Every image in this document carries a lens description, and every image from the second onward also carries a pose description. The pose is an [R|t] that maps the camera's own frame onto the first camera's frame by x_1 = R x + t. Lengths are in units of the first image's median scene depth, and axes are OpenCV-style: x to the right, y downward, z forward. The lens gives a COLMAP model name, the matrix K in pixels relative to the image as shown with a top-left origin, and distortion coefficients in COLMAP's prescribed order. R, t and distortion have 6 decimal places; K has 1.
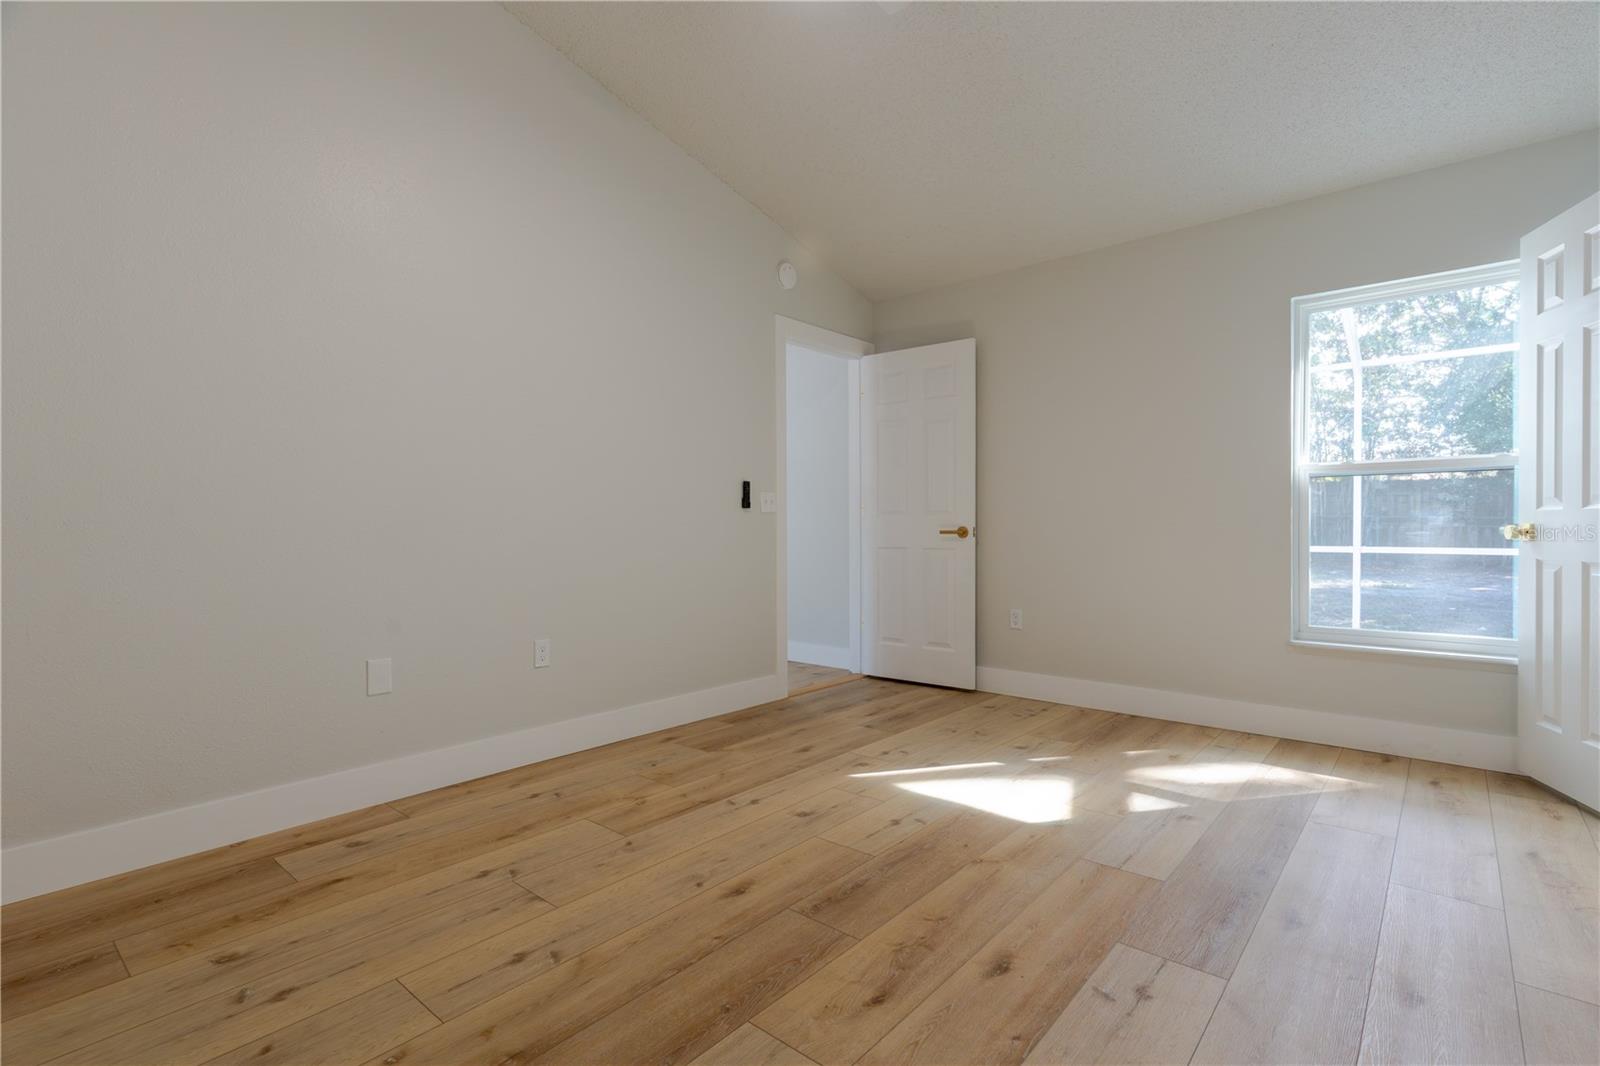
lens RADIAL K [[757.0, 0, 800.2], [0, 757.0, 529.2], [0, 0, 1]] dist [-0.002228, 0.000102]
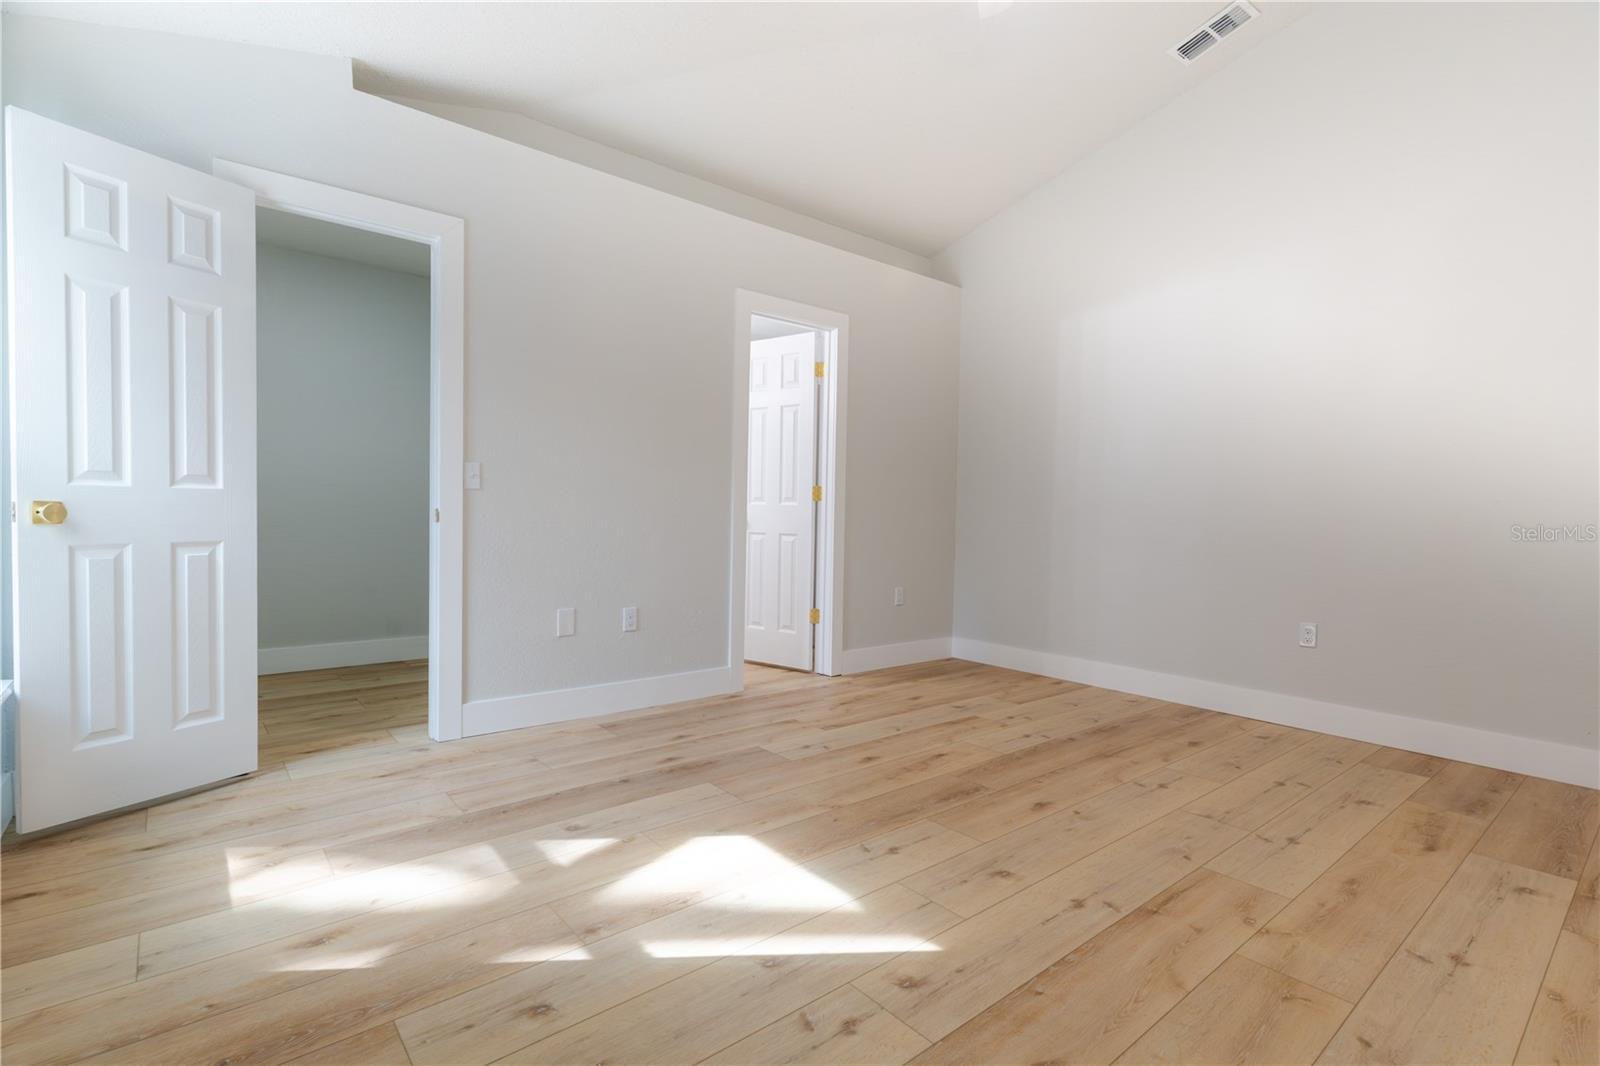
lens RADIAL K [[757.0, 0, 805.2], [0, 757.0, 531.1], [0, 0, 1]] dist [-0.002228, 0.000102]
pose [[-0.987318, -0.017019, 0.157838, 0.097444], [-0.012407, 0.999468, 0.030157, -0.011488], [-0.158267, 0.027816, -0.987004, 1.936715]]
